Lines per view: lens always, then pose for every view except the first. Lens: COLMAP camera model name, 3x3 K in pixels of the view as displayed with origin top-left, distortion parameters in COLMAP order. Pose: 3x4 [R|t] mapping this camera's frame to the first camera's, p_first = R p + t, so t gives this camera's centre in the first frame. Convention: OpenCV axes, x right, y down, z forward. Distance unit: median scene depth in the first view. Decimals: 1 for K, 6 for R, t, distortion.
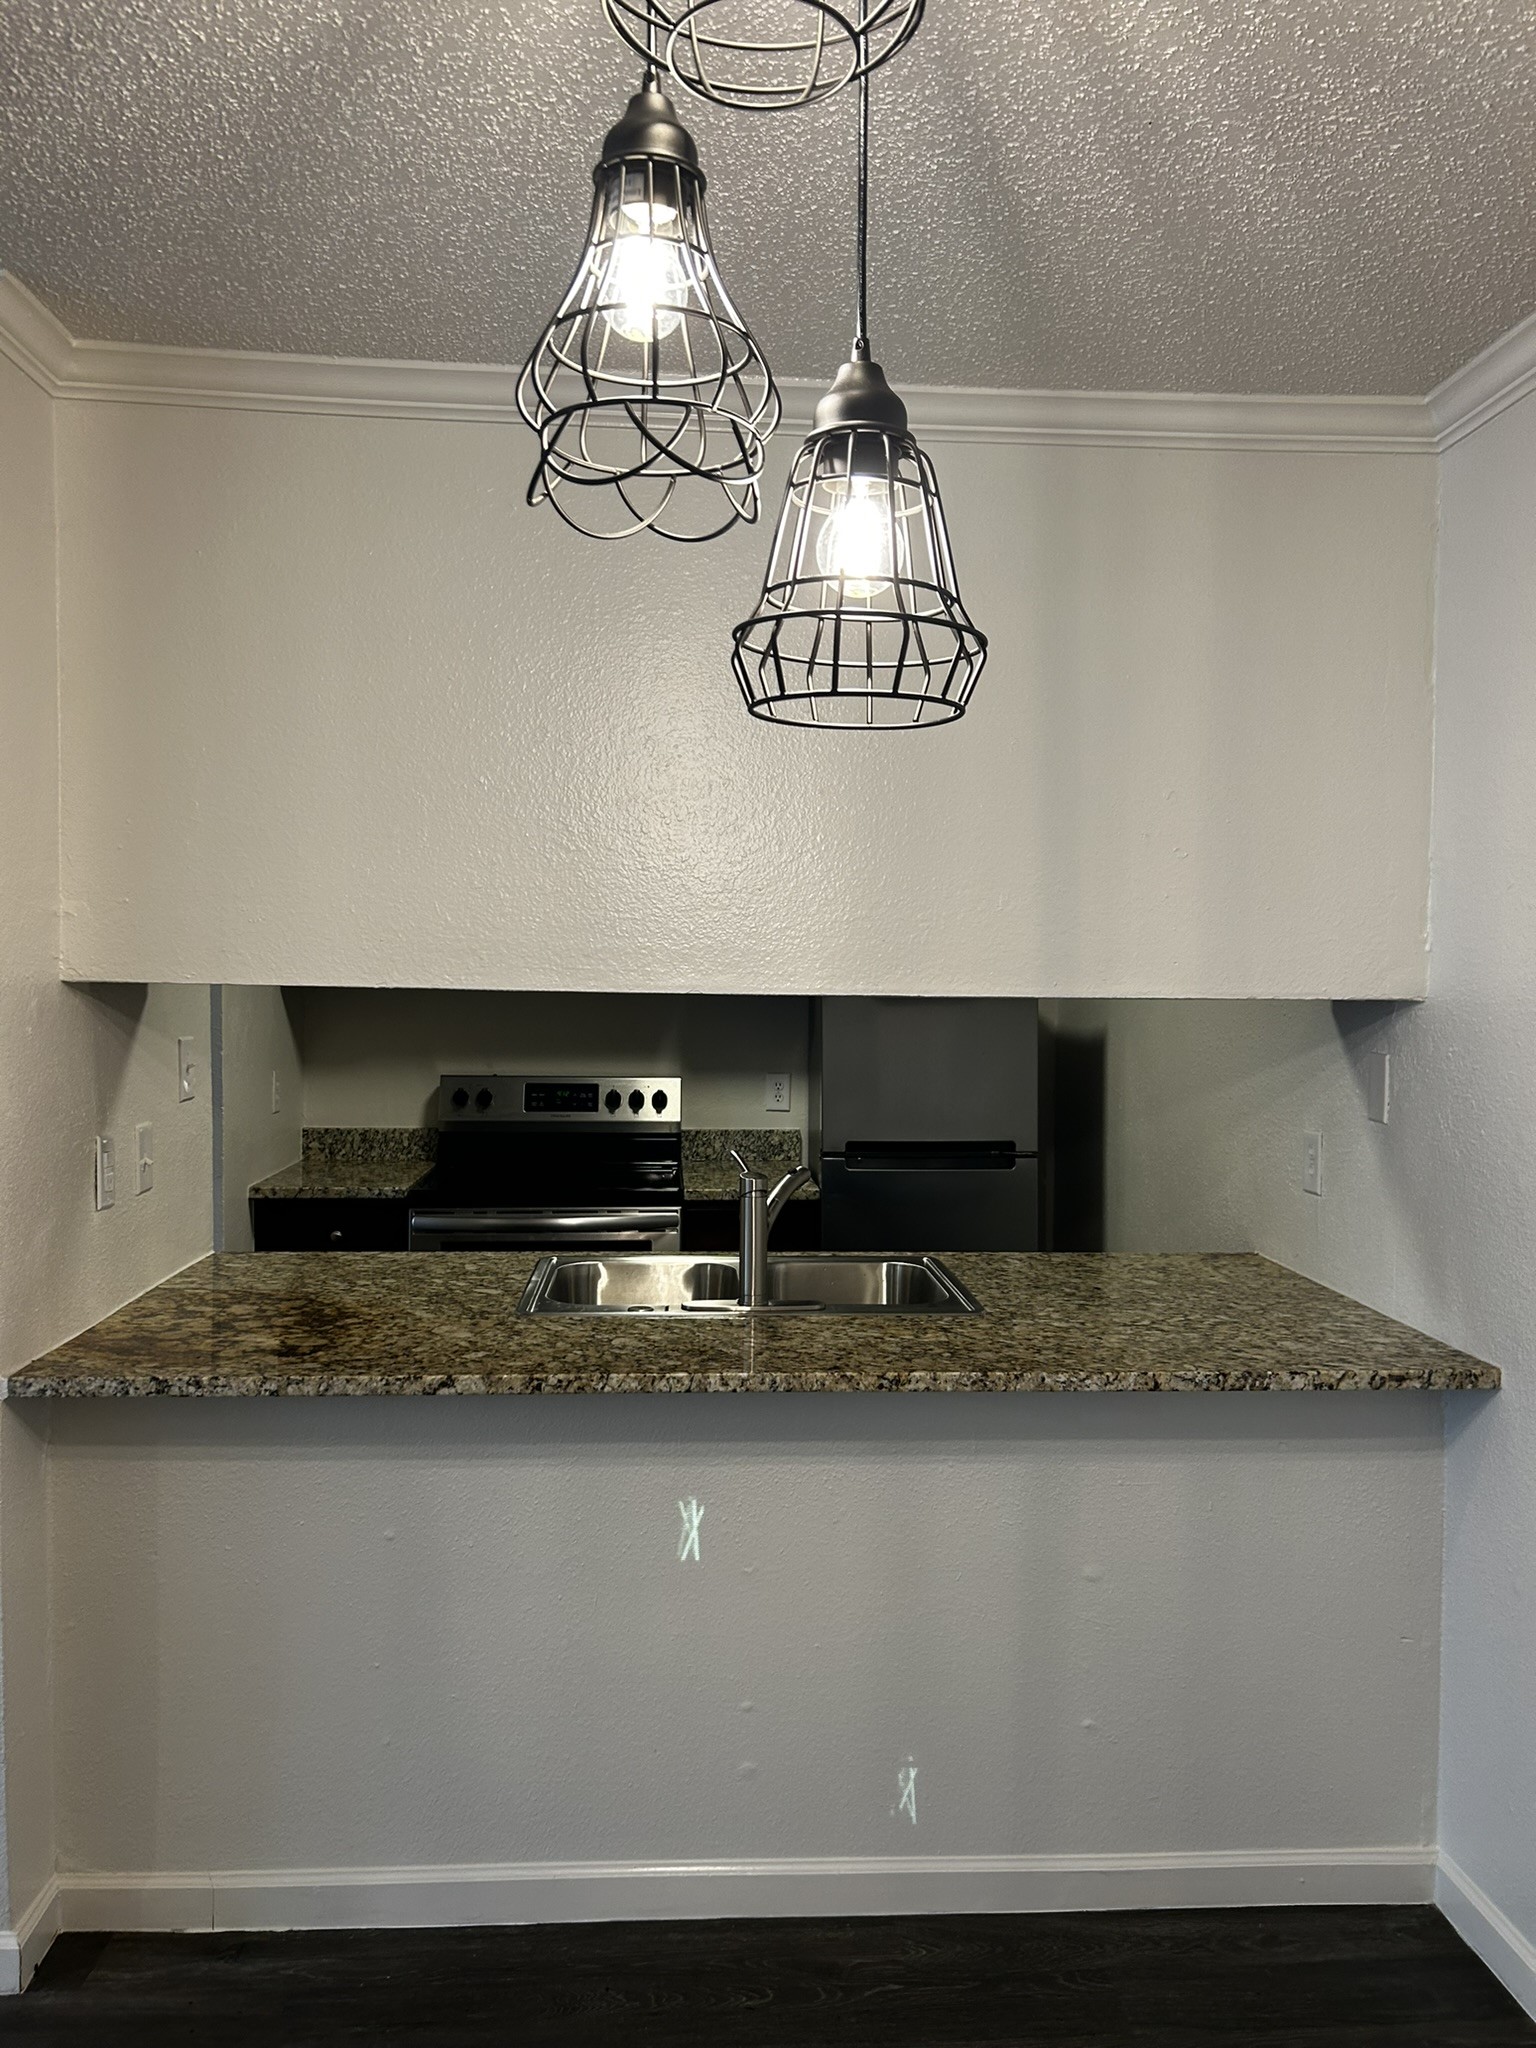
lens RADIAL K [[1556.5, 0, 768.0], [0, 1556.5, 1024.0], [0, 0, 1]] dist [0.031772, -0.005265]
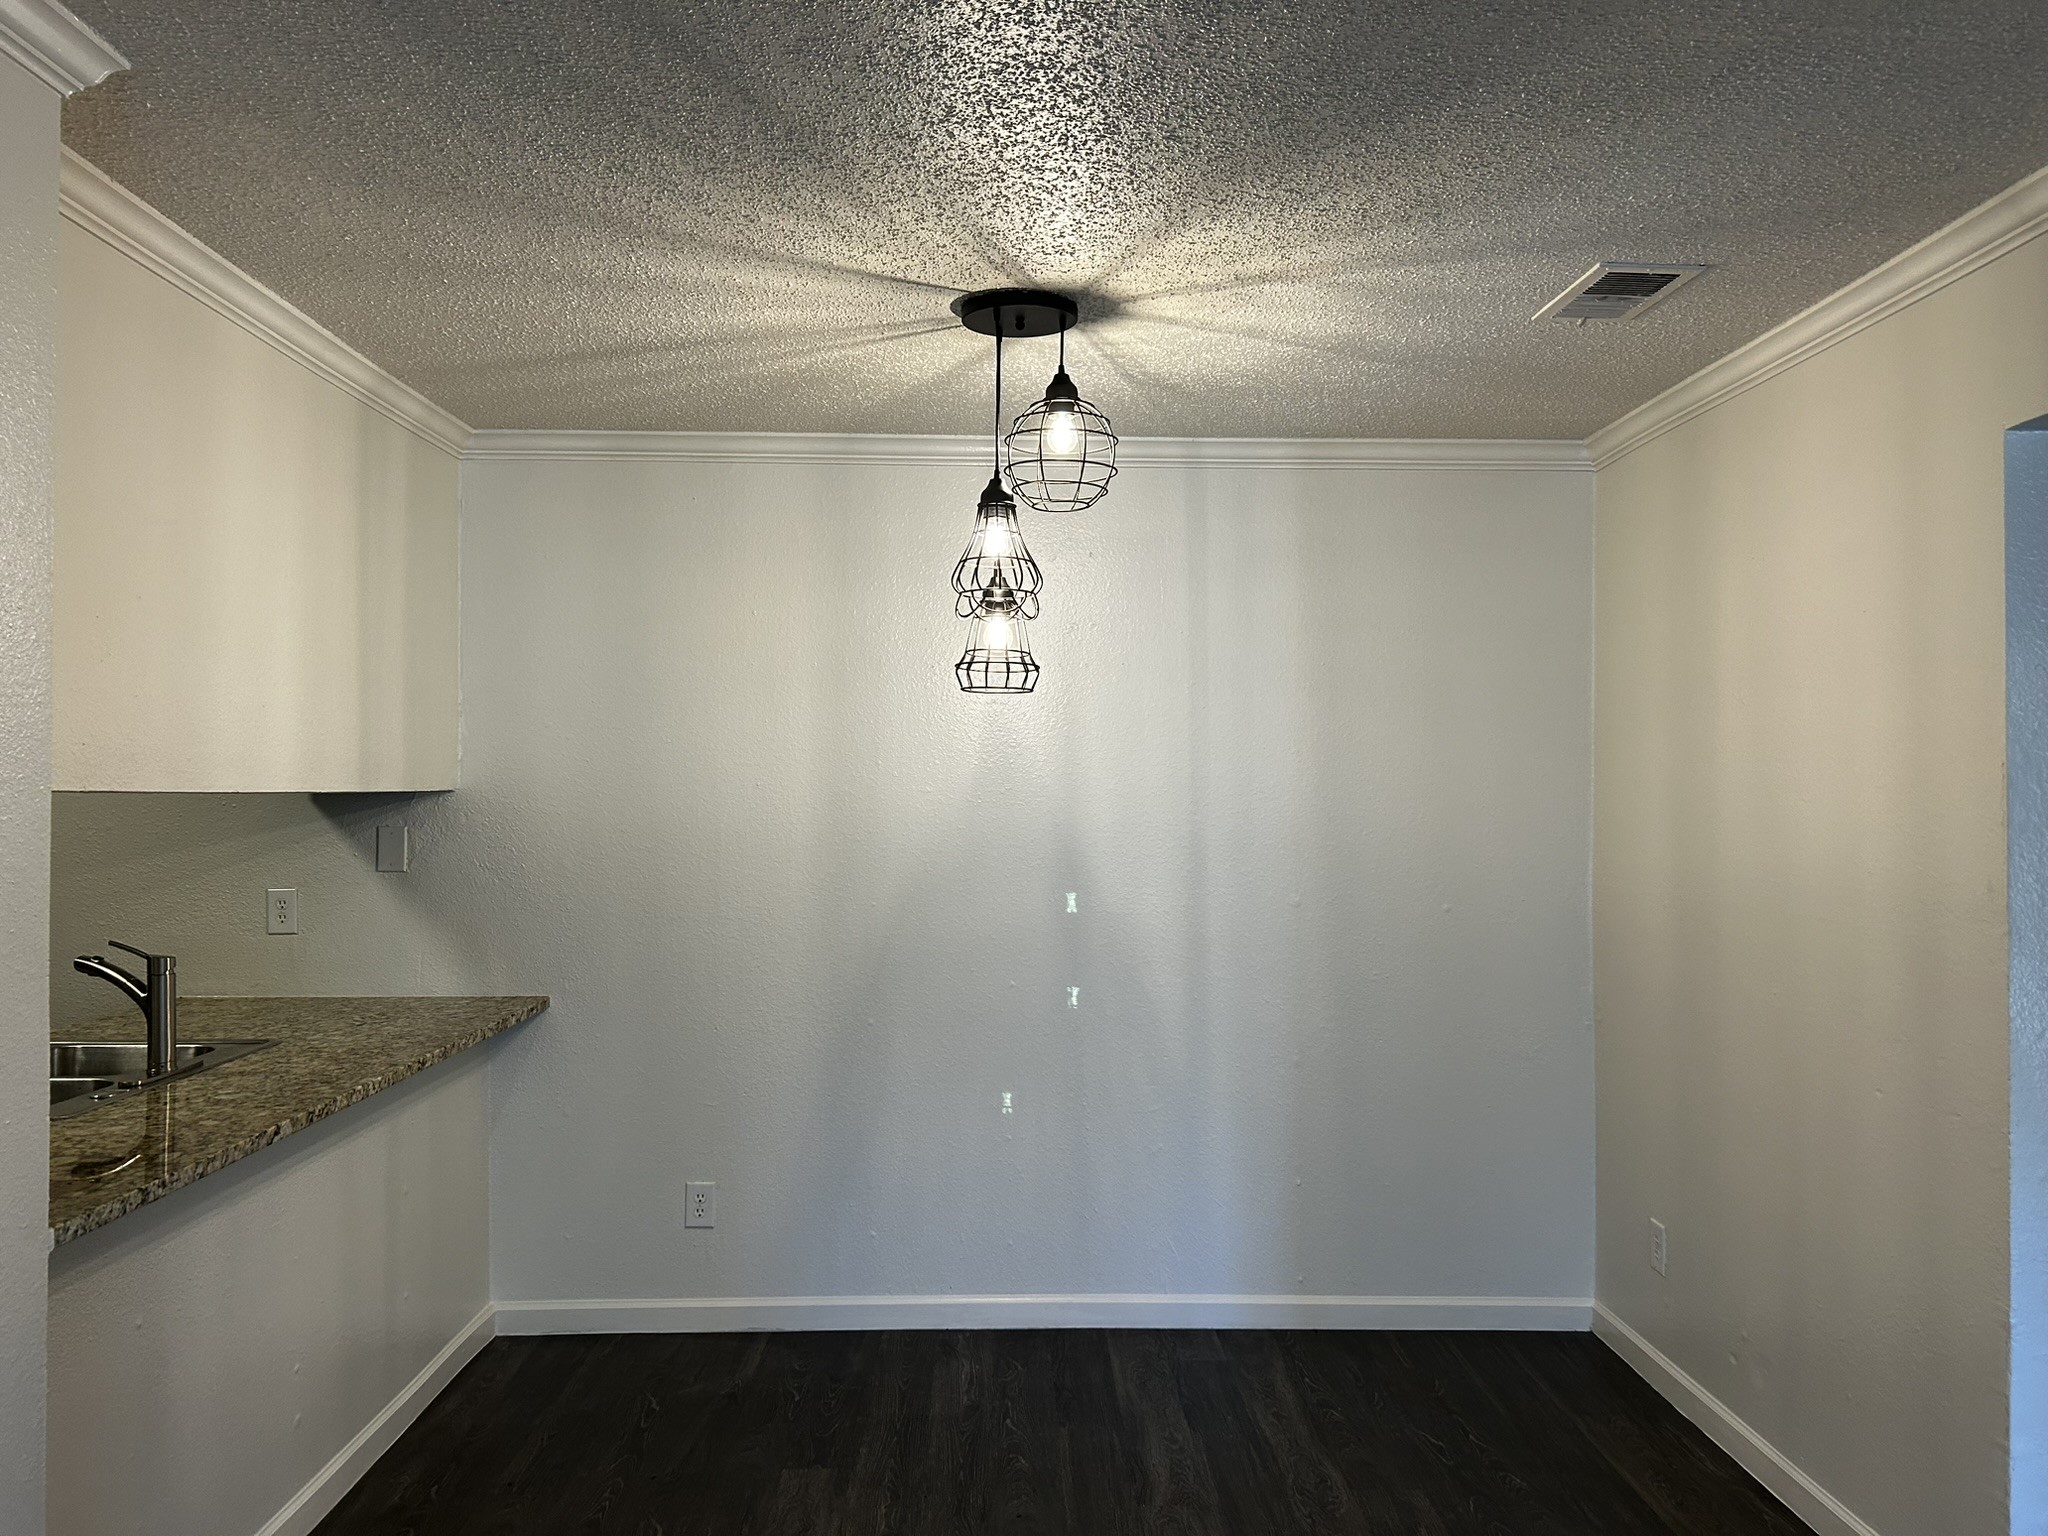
lens RADIAL K [[1556.5, 0, 1024.0], [0, 1556.5, 768.0], [0, 0, 1]] dist [0.031772, -0.005265]
pose [[0.049064, 0.000549, 0.998795, -1.225752], [0.030764, 0.999525, -0.002061, -0.017455], [-0.998322, 0.030828, 0.049024, 0.354908]]
